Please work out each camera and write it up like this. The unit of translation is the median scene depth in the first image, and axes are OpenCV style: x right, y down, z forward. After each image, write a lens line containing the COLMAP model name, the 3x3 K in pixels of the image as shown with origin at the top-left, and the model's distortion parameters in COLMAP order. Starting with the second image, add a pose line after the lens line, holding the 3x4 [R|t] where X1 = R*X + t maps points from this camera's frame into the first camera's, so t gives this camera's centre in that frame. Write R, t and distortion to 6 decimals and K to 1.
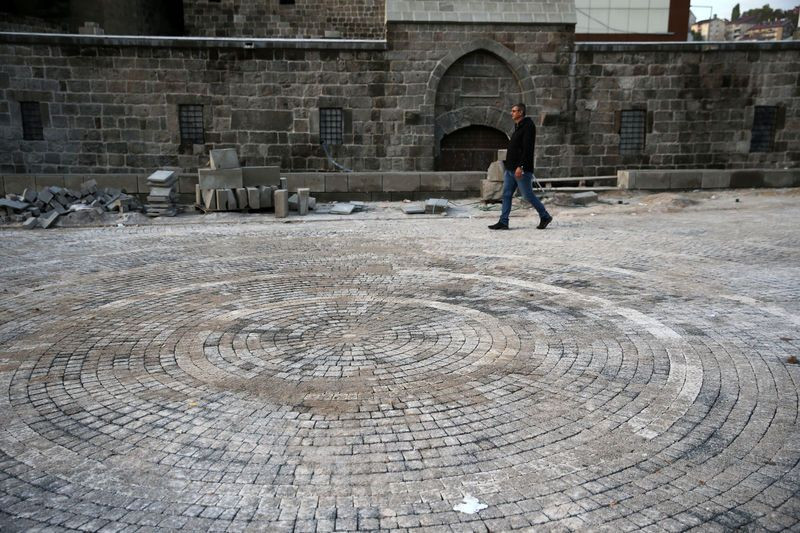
lens RADIAL K [[712.6, 0, 400.0], [0, 712.6, 266.5], [0, 0, 1]] dist [-0.041655, 0.100303]
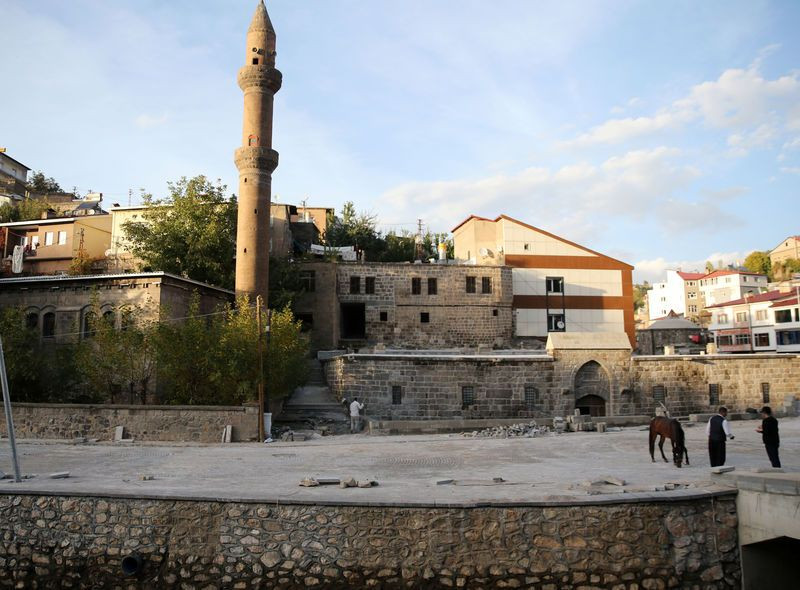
lens RADIAL K [[637.3, 0, 400.0], [0, 637.3, 295.0], [0, 0, 1]] dist [-0.012291, -0.002719]
pose [[0.990699, 0.010543, 0.135664, -0.733430], [0.033459, 0.947511, -0.317967, 0.107580], [-0.131896, 0.319548, 0.938346, -0.822514]]
